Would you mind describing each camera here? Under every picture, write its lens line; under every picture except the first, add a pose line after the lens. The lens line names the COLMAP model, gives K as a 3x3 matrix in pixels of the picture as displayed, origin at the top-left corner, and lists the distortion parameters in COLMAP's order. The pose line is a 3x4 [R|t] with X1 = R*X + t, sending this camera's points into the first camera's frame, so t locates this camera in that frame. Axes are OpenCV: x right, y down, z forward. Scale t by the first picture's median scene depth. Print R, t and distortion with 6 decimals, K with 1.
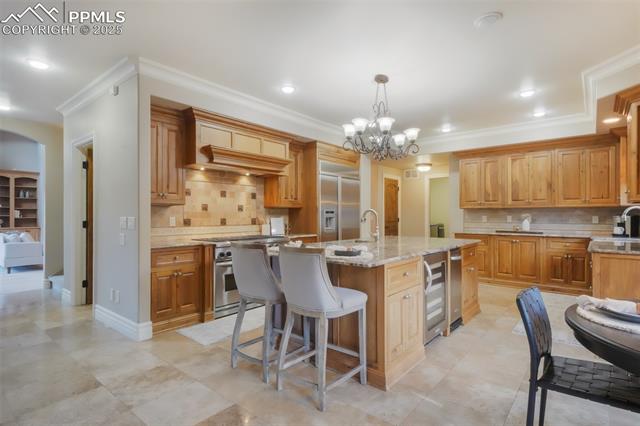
lens RADIAL K [[334.4, 0, 321.2], [0, 334.4, 215.0], [0, 0, 1]] dist [0.015547, -0.000286]
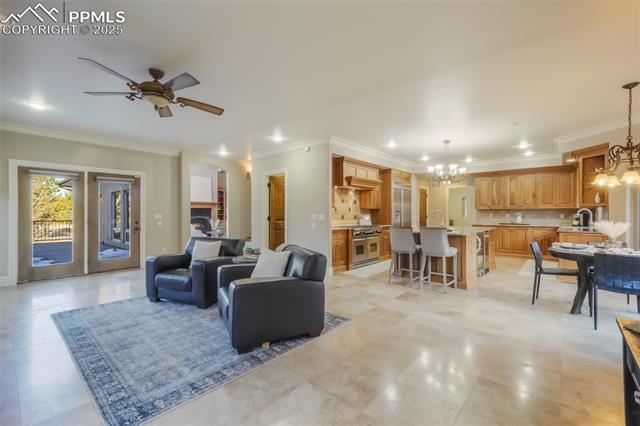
lens RADIAL K [[282.6, 0, 320.2], [0, 282.6, 214.3], [0, 0, 1]] dist [0.000980, 0.000338]
pose [[0.999472, 0.000871, -0.032474, -0.336278], [-0.000692, 0.999985, 0.005514, -0.003235], [0.032478, -0.005488, 0.999457, -0.433720]]
